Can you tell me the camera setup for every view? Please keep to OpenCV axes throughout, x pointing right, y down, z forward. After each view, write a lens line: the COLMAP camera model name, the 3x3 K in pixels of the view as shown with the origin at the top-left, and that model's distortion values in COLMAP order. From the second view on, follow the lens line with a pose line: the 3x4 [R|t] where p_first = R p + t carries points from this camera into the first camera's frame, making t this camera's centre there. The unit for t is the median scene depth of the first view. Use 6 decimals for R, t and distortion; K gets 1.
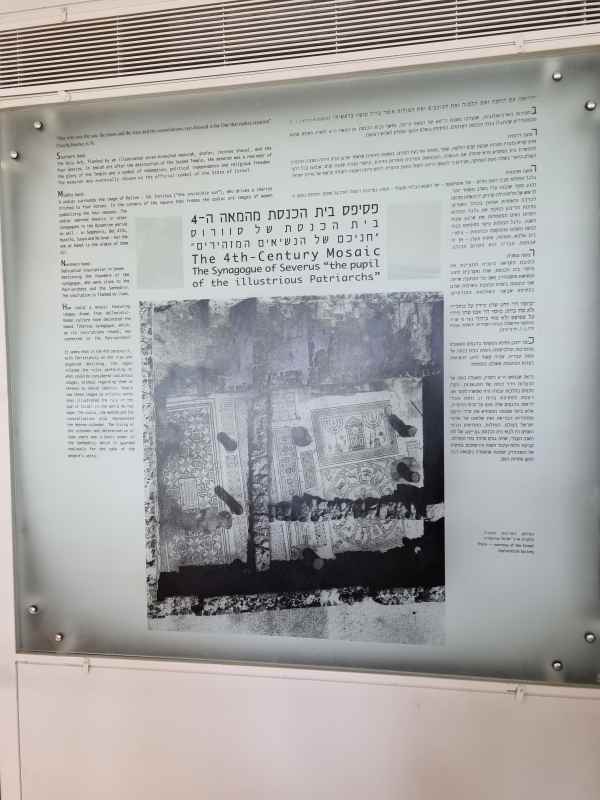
lens RADIAL K [[600.3, 0, 304.8], [0, 600.3, 395.6], [0, 0, 1]] dist [0.071817, -0.065222]
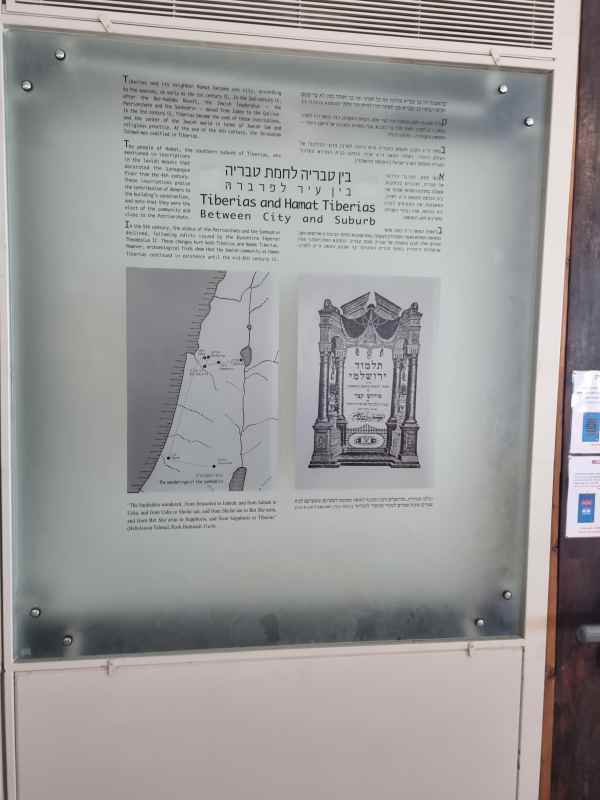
lens RADIAL K [[600.3, 0, 296.6], [0, 600.3, 396.2], [0, 0, 1]] dist [0.071817, -0.065222]
pose [[0.952470, 0.014681, 0.304280, -0.402611], [-0.025638, 0.999157, 0.032048, 0.001963], [-0.303553, -0.038326, 0.952043, 0.069722]]
